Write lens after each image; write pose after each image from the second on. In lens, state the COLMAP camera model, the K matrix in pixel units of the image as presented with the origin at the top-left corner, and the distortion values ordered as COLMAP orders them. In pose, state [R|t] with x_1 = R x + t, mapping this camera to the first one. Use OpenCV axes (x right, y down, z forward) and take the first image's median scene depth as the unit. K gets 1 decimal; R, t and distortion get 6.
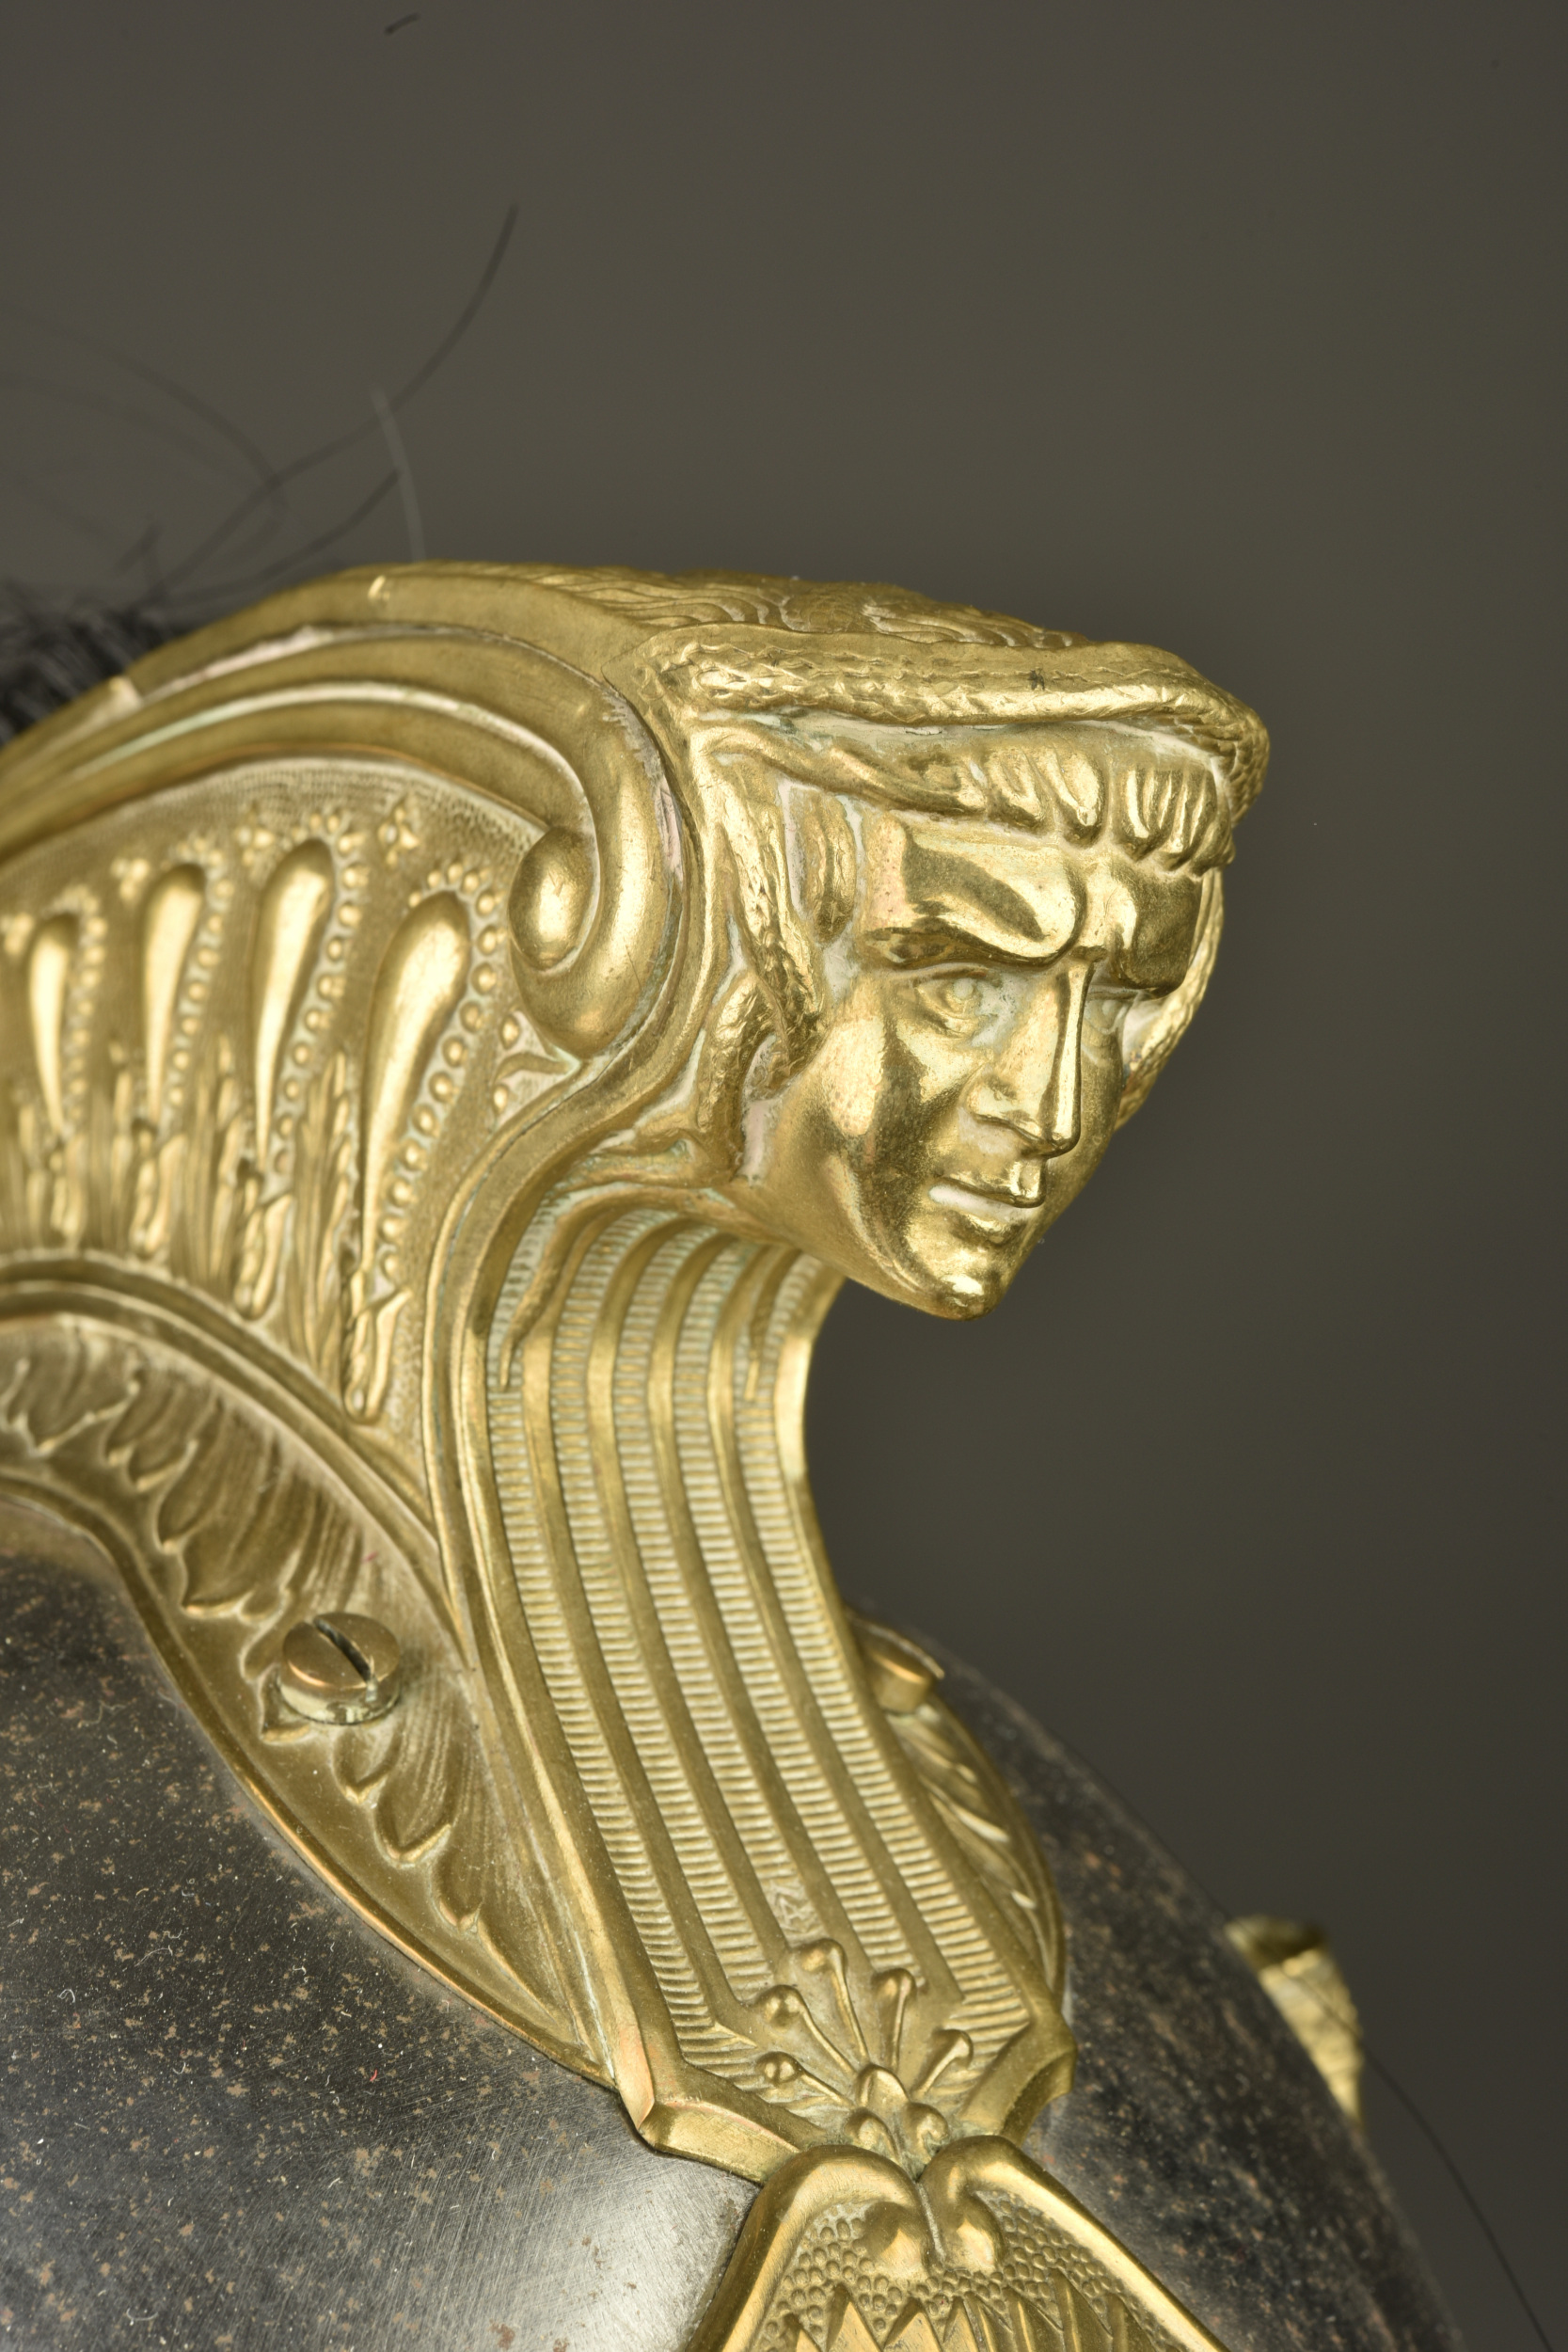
lens RADIAL K [[4139.0, 0, 784.0], [0, 4139.0, 1176.0], [0, 0, 1]] dist [-0.010308, 0.102014]
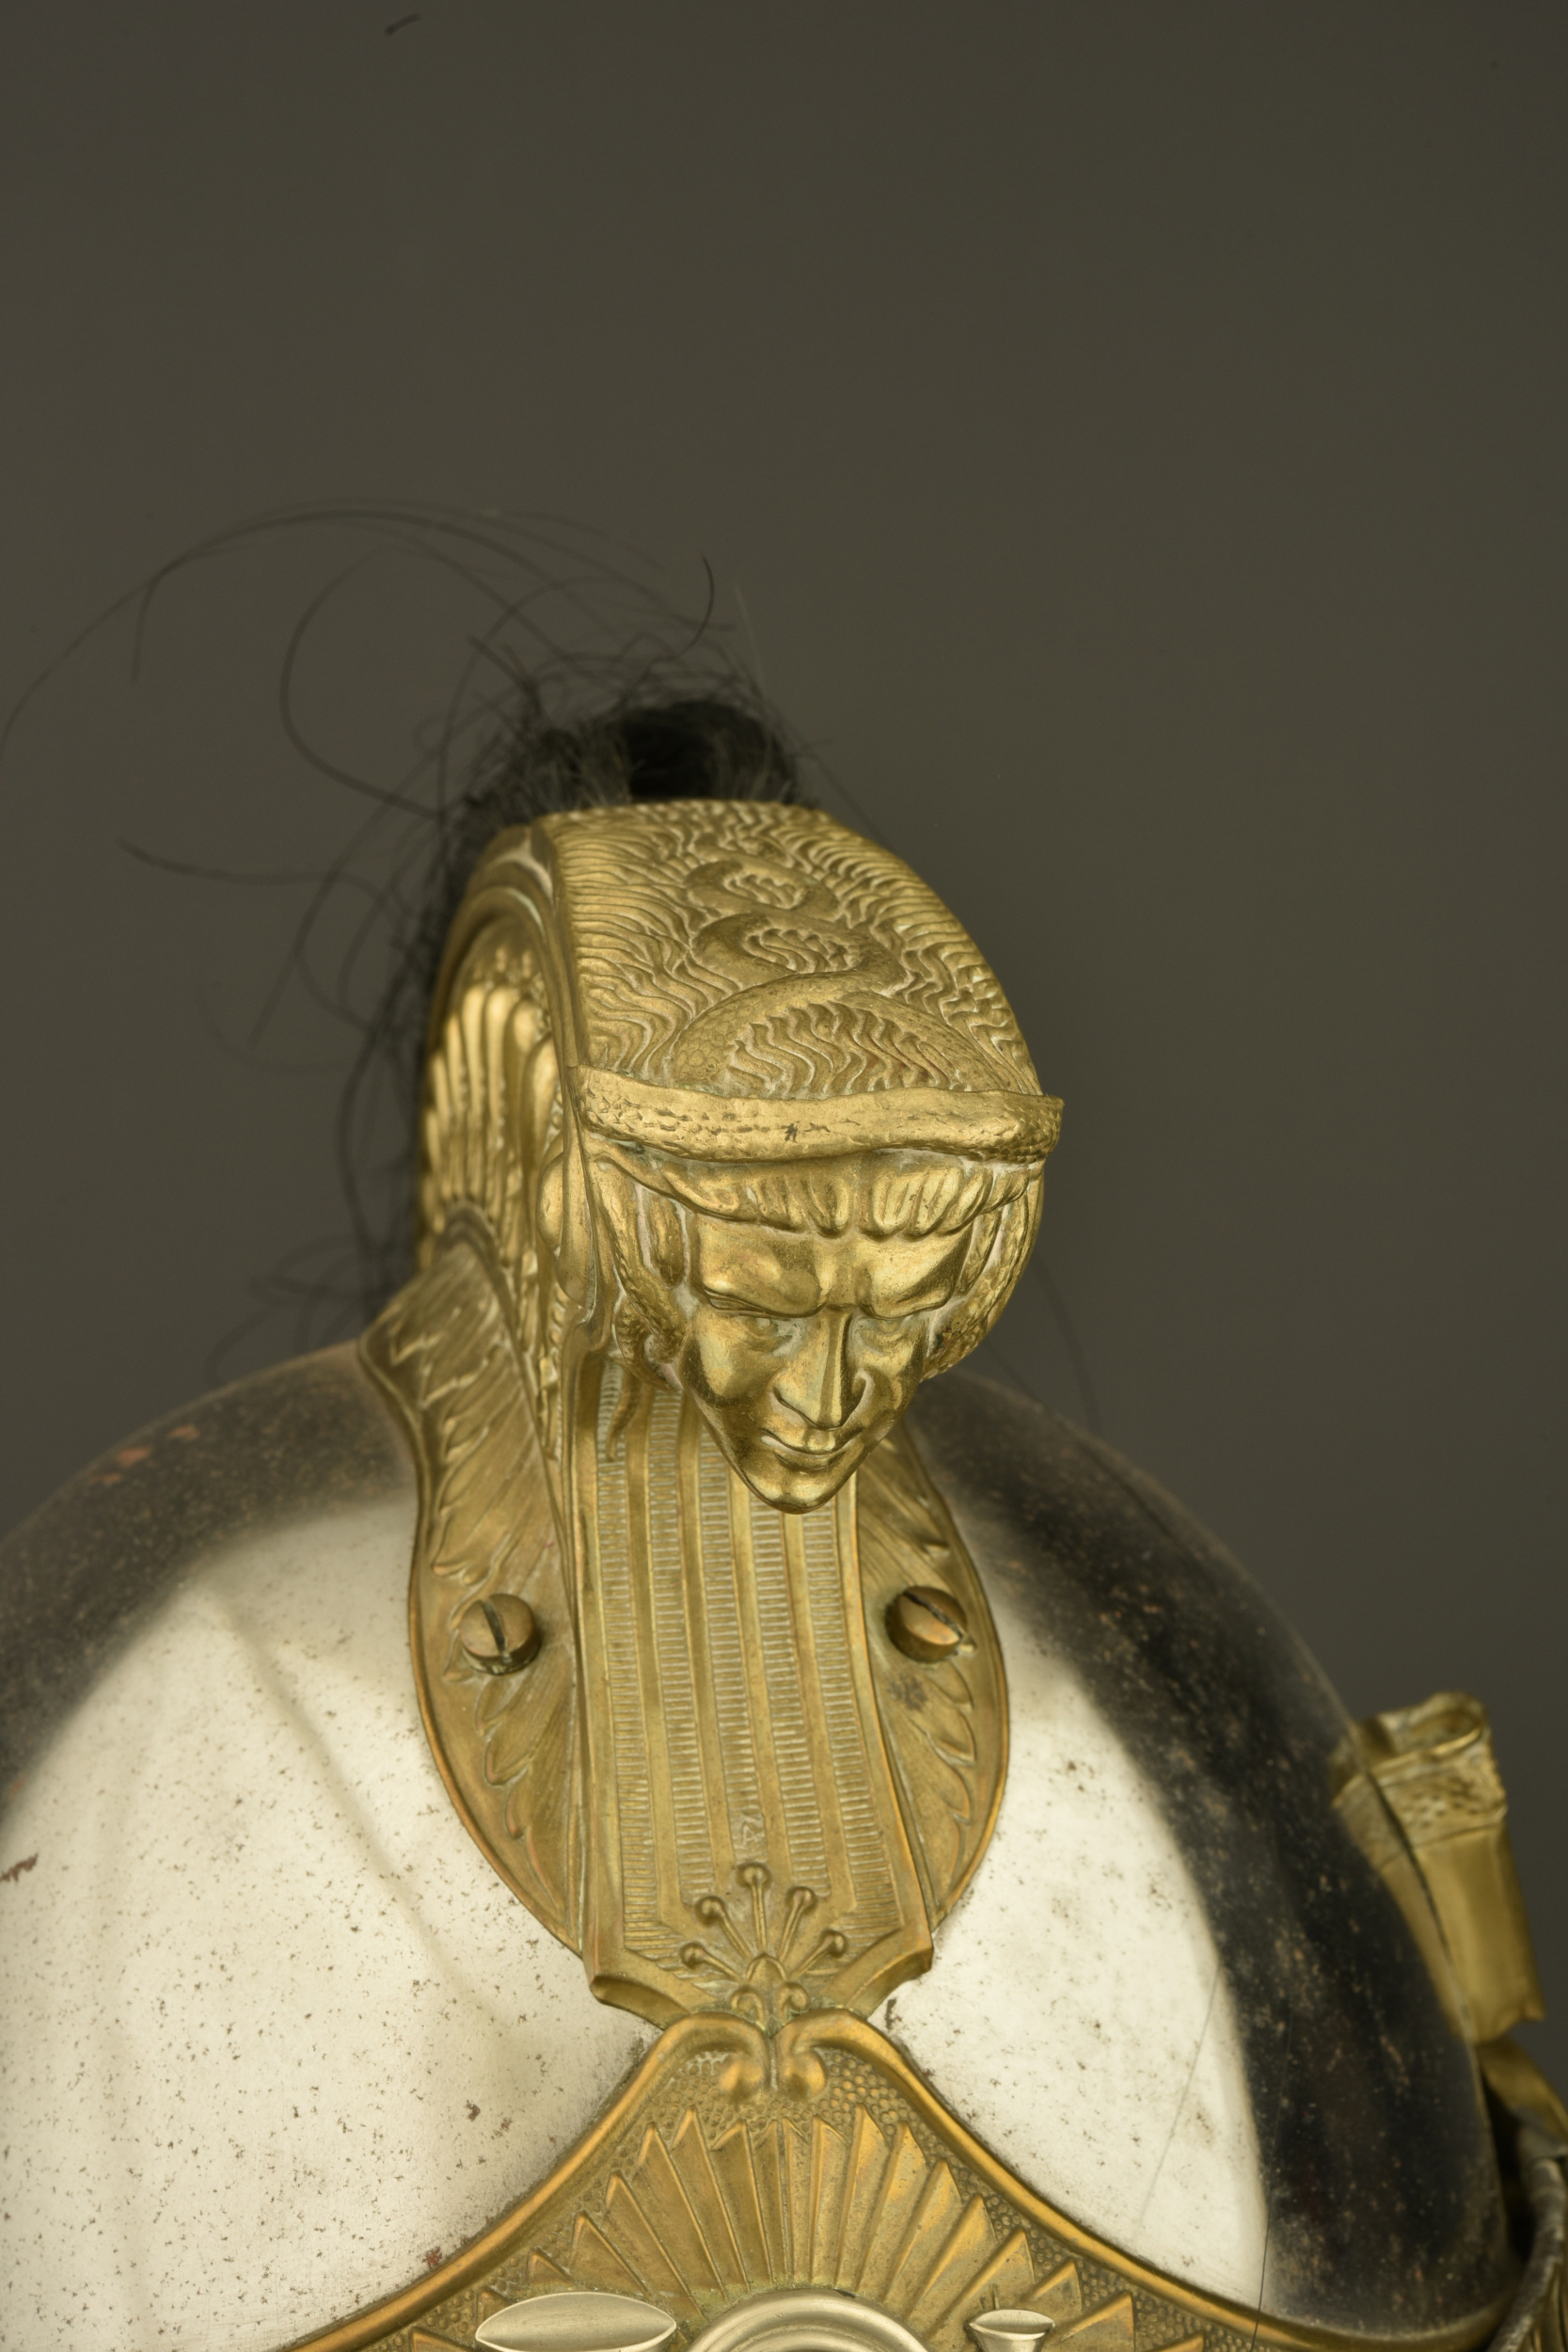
lens RADIAL K [[4139.0, 0, 784.0], [0, 4139.0, 1176.0], [0, 0, 1]] dist [-0.010308, 0.102014]
pose [[0.903193, 0.096777, -0.418183, 0.622461], [0.026117, 0.960056, 0.278586, -0.475721], [0.428440, -0.262539, 0.864588, -0.244344]]
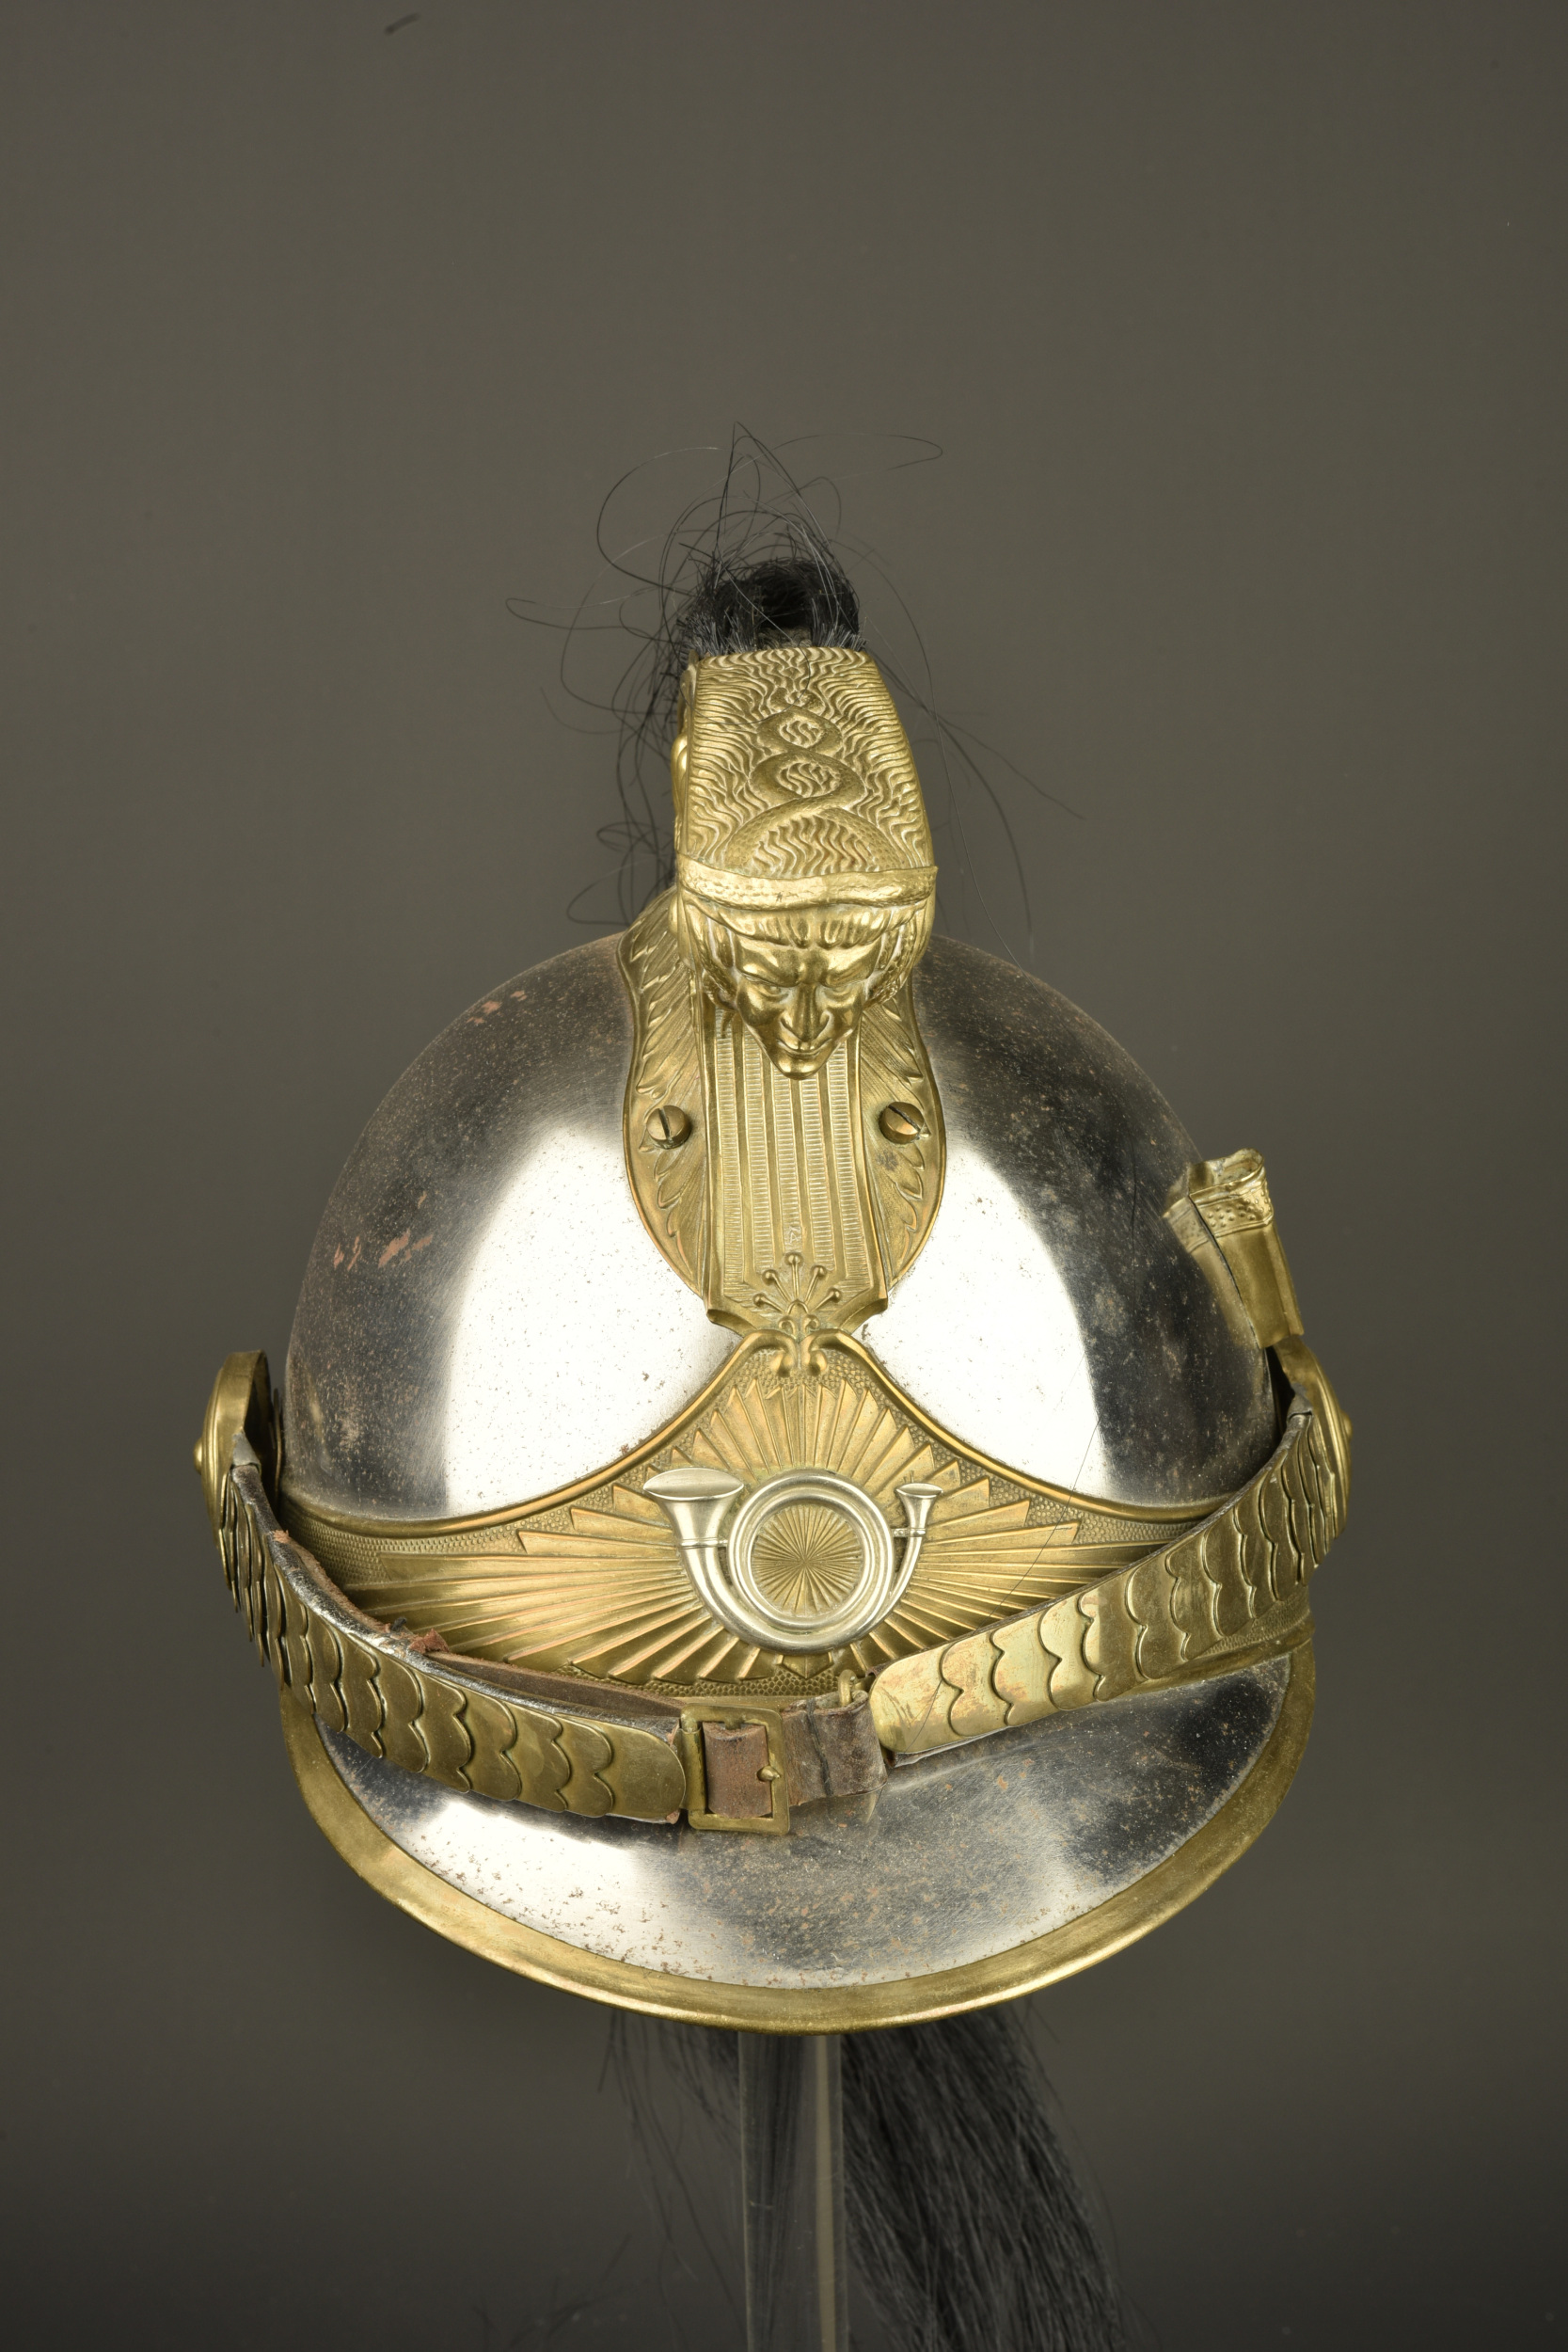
lens RADIAL K [[4139.0, 0, 784.0], [0, 4139.0, 1176.0], [0, 0, 1]] dist [-0.010308, 0.102014]
pose [[0.836371, 0.185952, -0.515660, 1.463751], [0.073541, 0.894137, 0.441713, -1.125905], [0.543208, -0.407358, 0.734156, -1.092561]]
